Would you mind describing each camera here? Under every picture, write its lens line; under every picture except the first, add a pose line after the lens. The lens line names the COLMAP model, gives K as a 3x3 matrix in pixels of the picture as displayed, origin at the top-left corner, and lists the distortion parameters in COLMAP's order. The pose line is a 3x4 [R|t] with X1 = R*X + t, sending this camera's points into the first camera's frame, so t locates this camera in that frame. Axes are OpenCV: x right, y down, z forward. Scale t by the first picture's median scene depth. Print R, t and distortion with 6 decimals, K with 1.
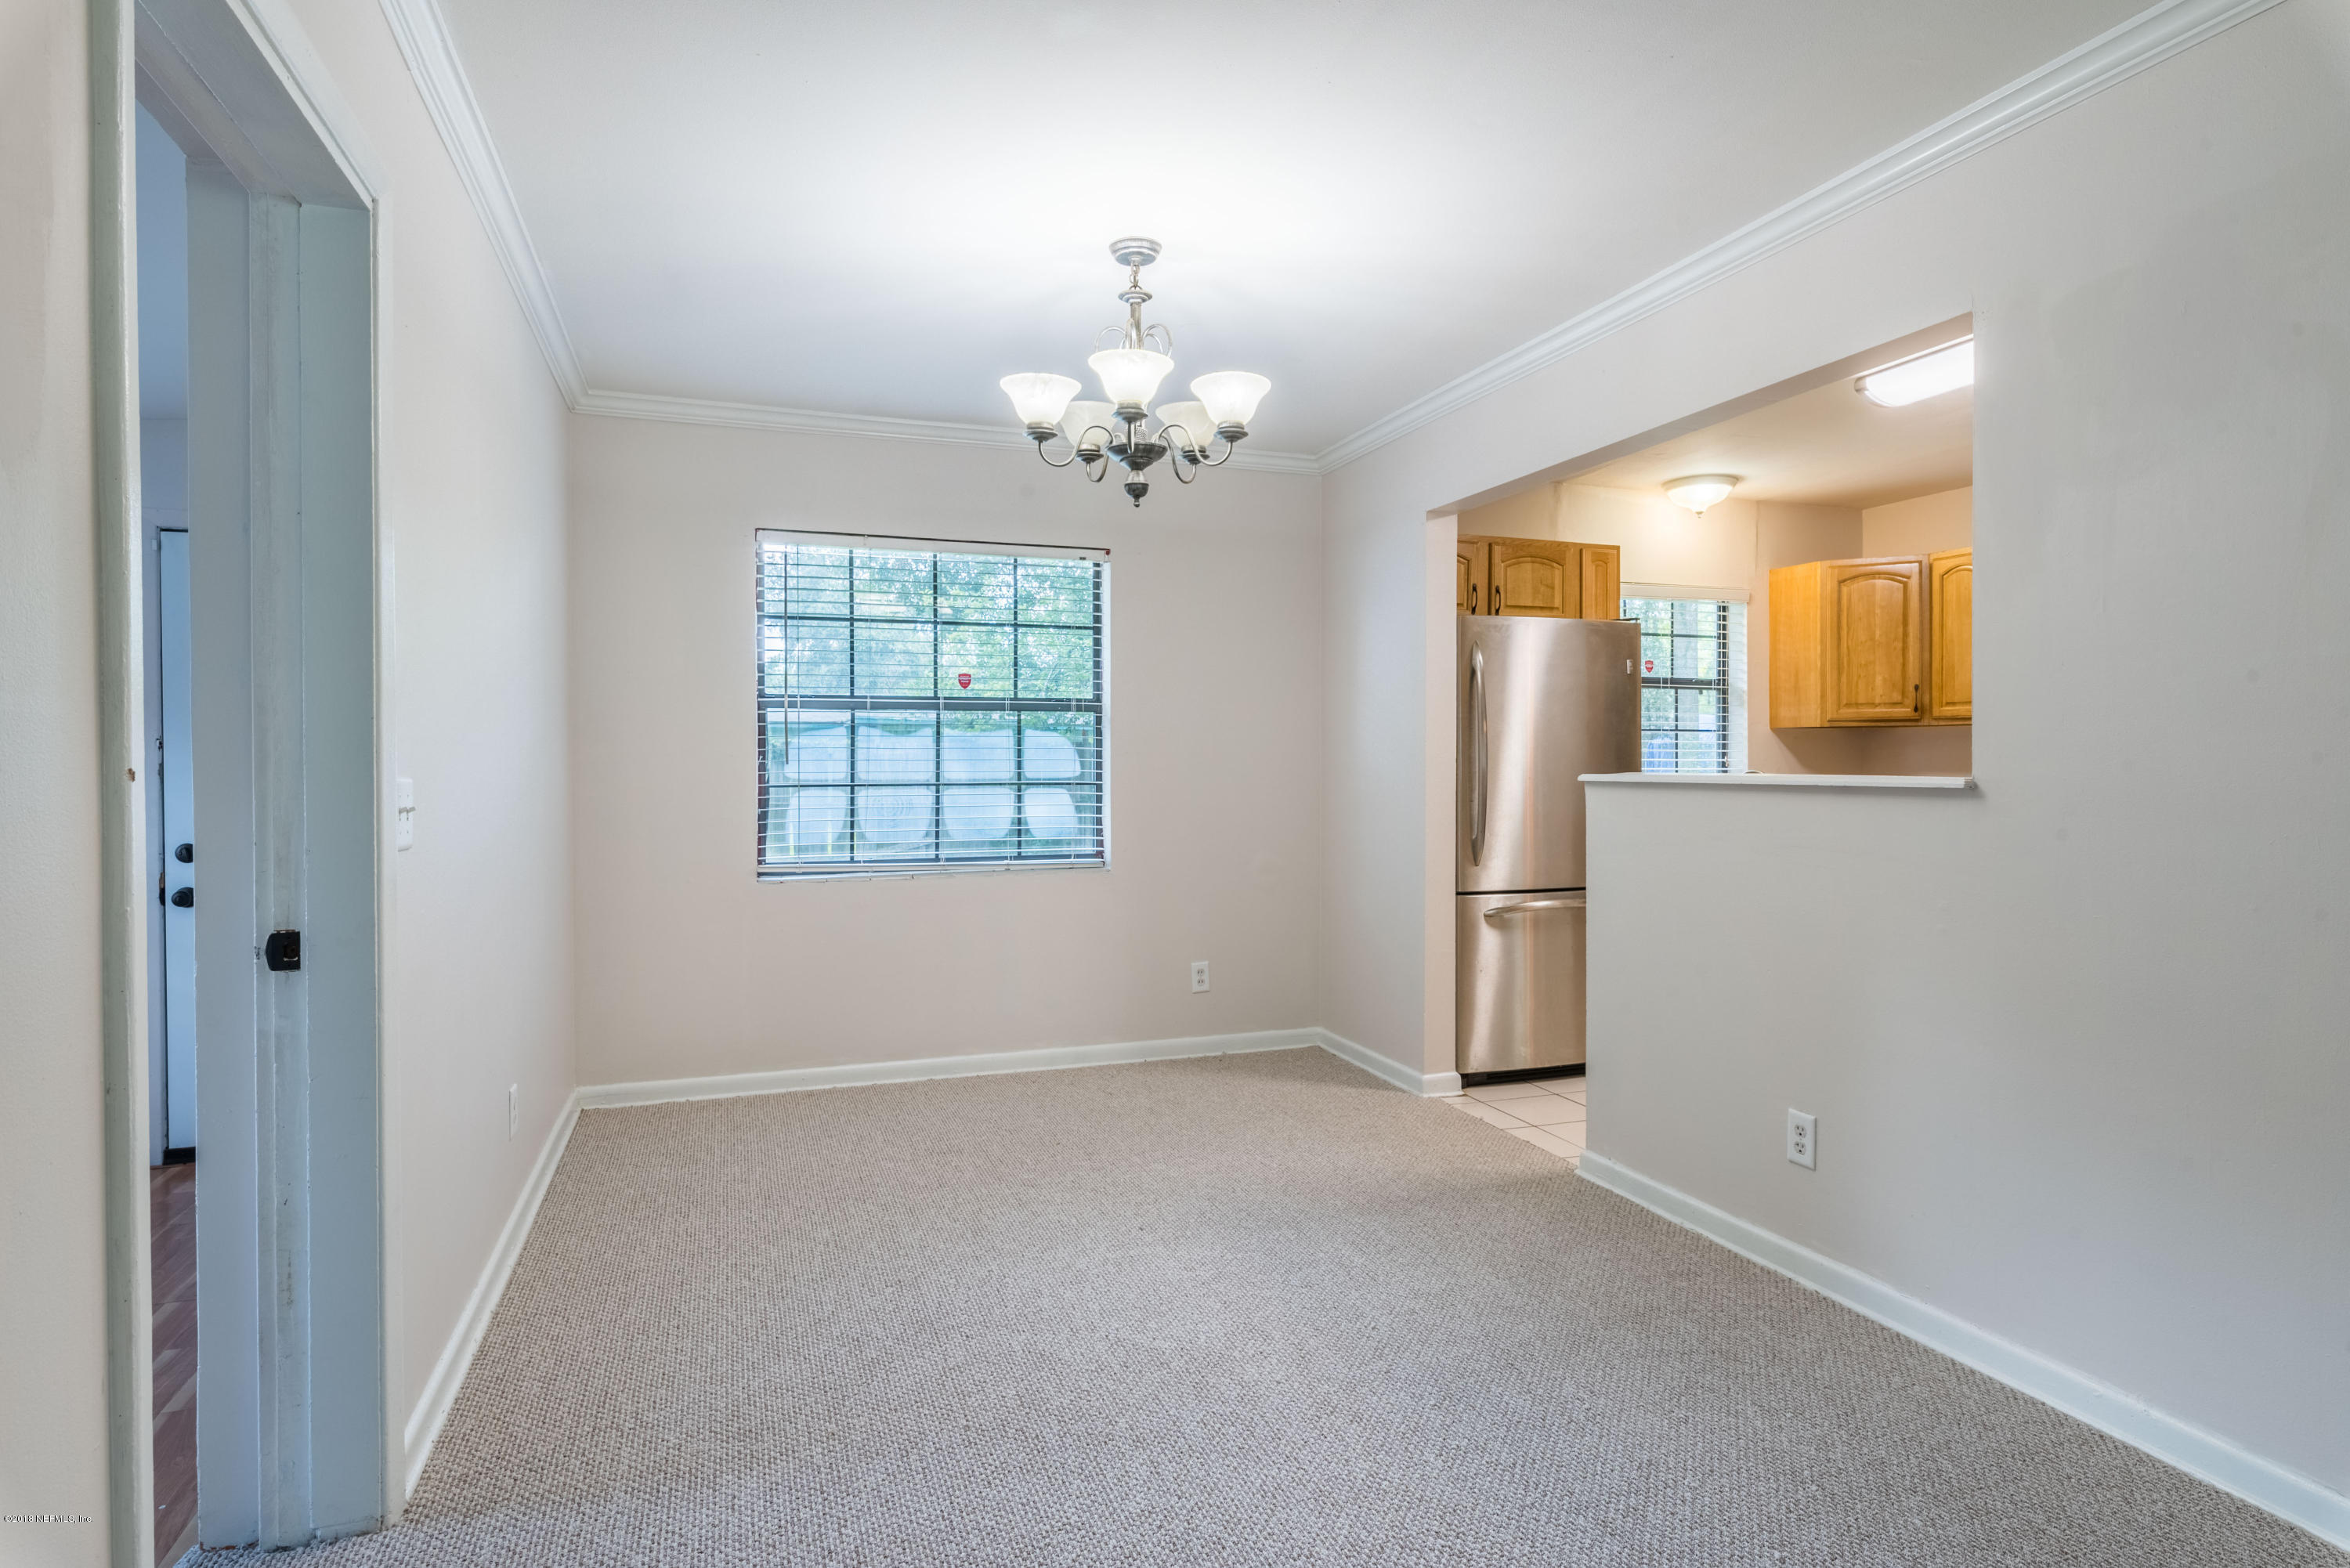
lens RADIAL K [[1221.0, 0, 1168.5], [0, 1221.0, 772.2], [0, 0, 1]] dist [-0.004461, -0.000916]
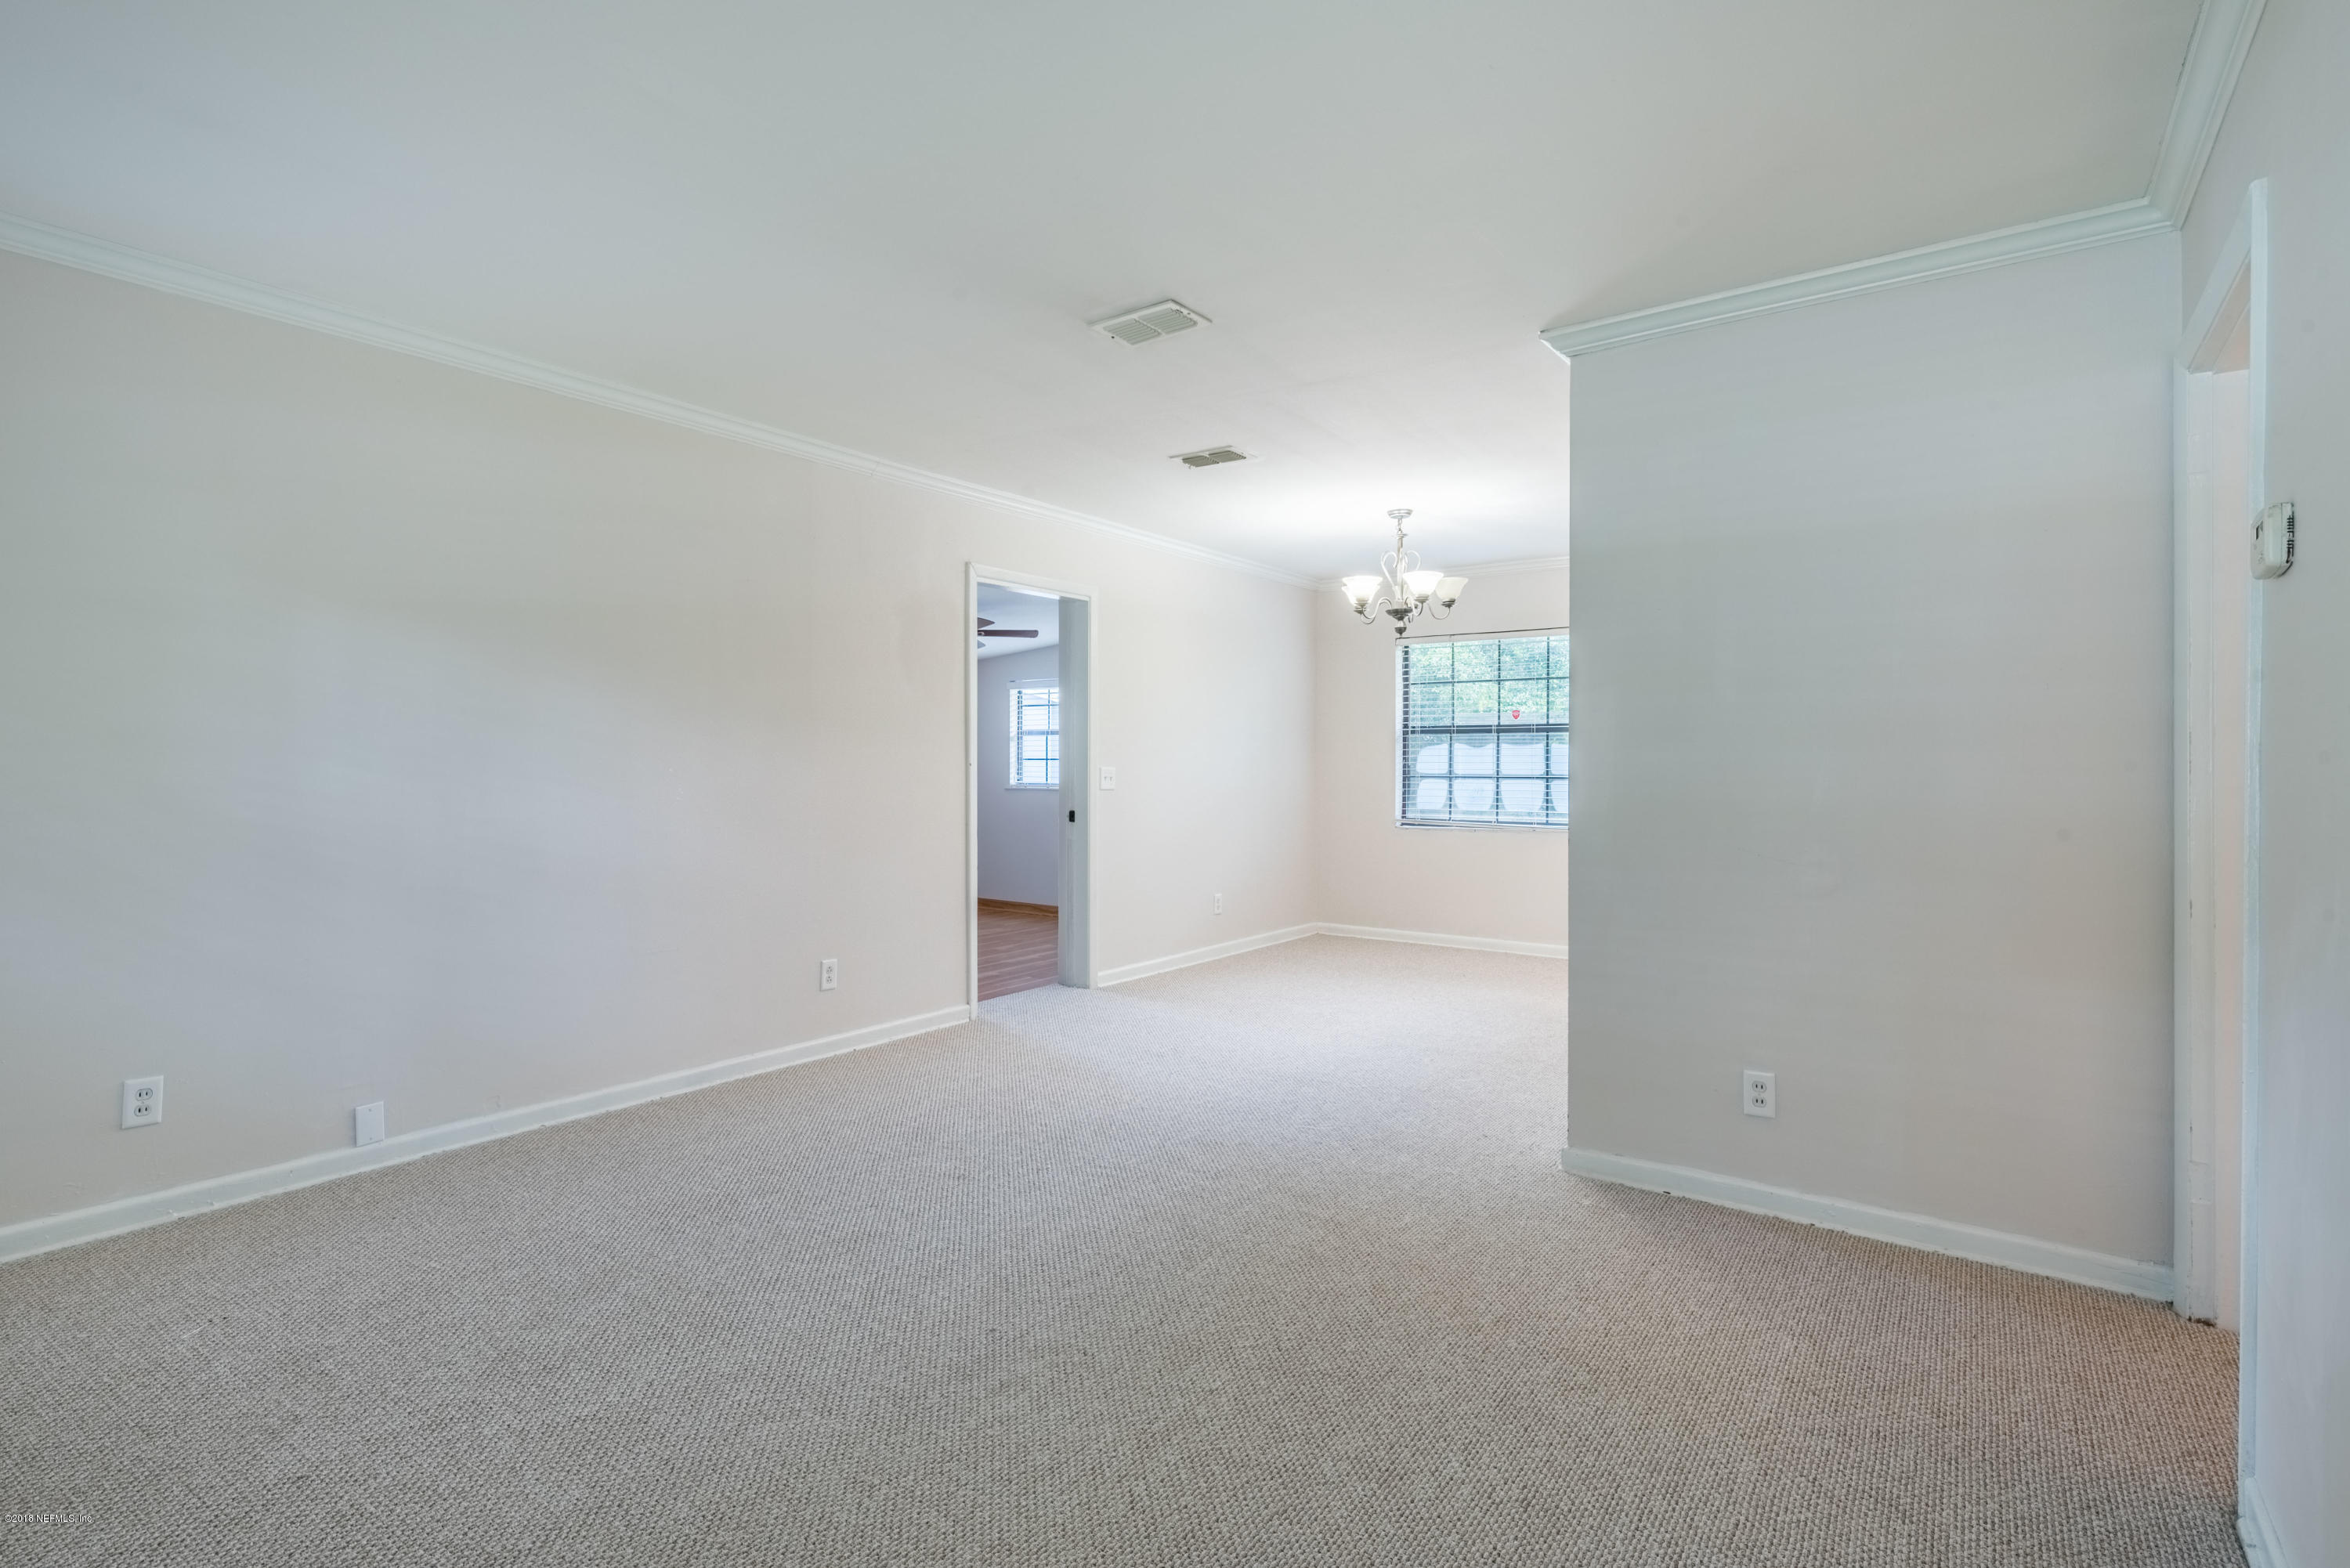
lens RADIAL K [[1098.3, 0, 1183.1], [0, 1098.3, 766.8], [0, 0, 1]] dist [-0.002432, -0.000027]
pose [[0.572713, 0.007335, -0.819723, 0.704631], [-0.010759, 0.999941, 0.001431, -0.001523], [0.819686, 0.007999, 0.572758, -0.189549]]
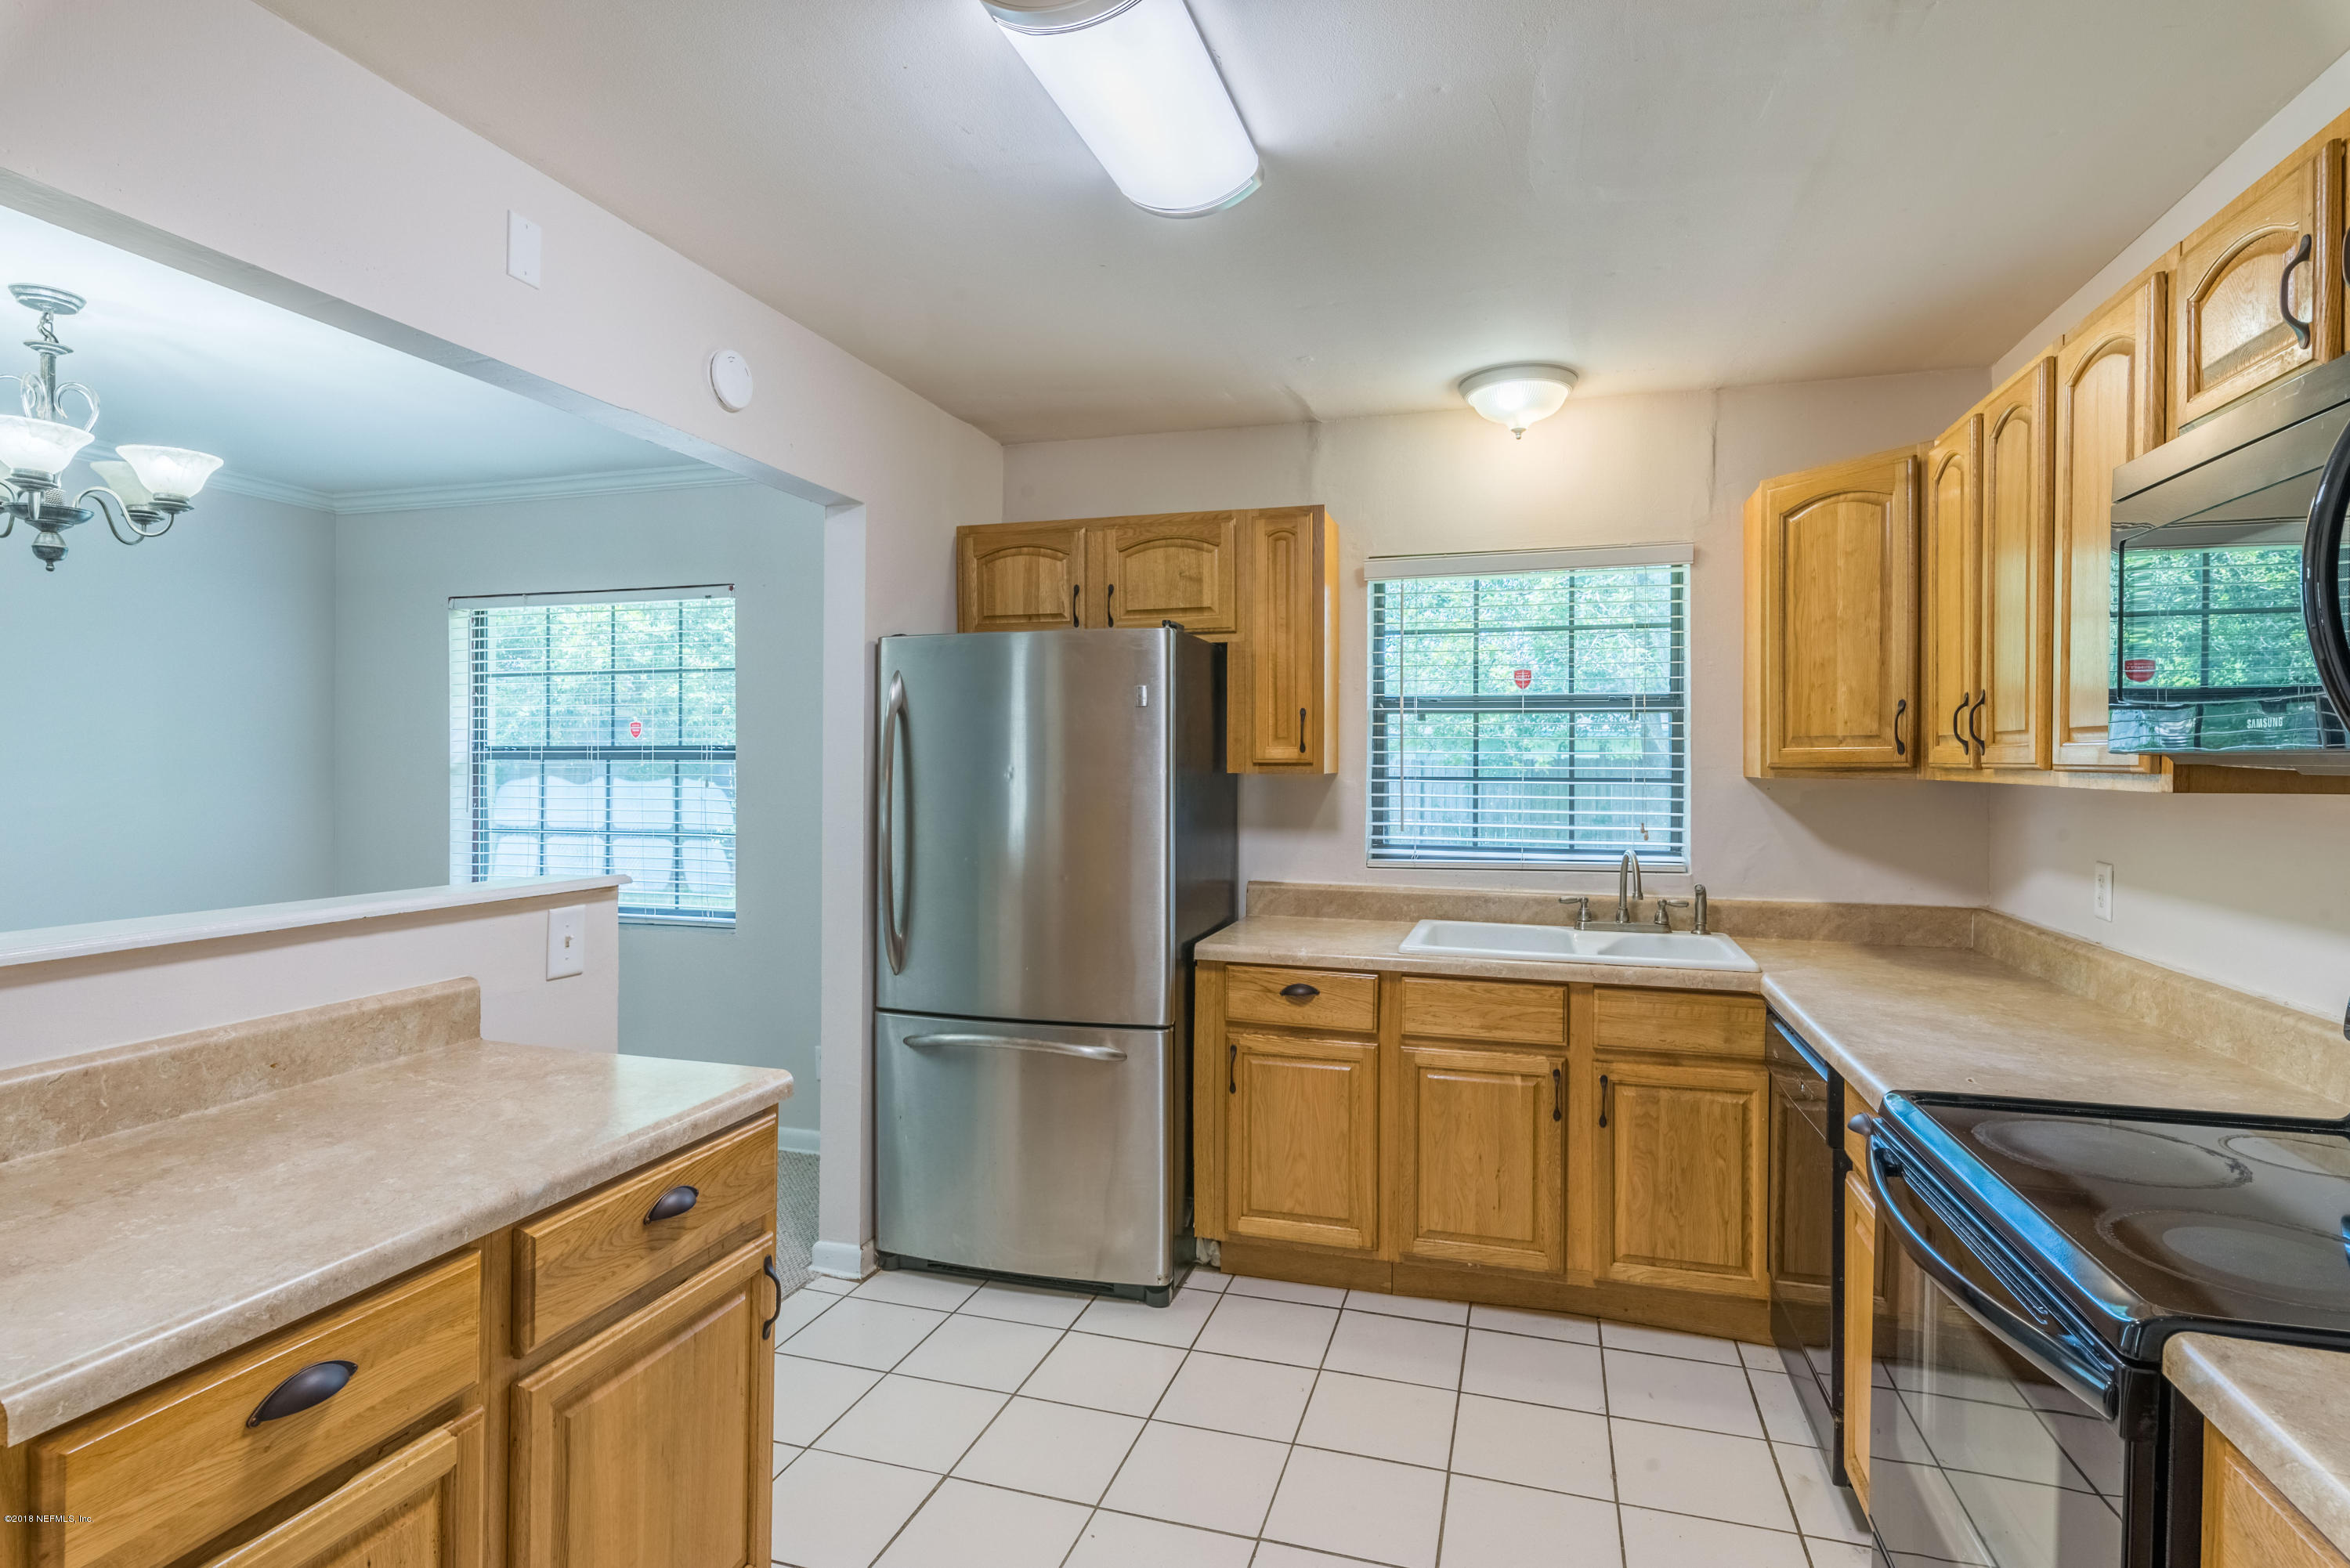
lens RADIAL K [[1173.7, 0, 1168.6], [0, 1173.7, 777.8], [0, 0, 1]] dist [0.002865, -0.000394]
pose [[0.809415, 0.010878, -0.587136, 0.666516], [-0.009248, 0.999941, 0.005776, -0.040447], [0.587164, 0.000755, 0.809467, 0.430583]]
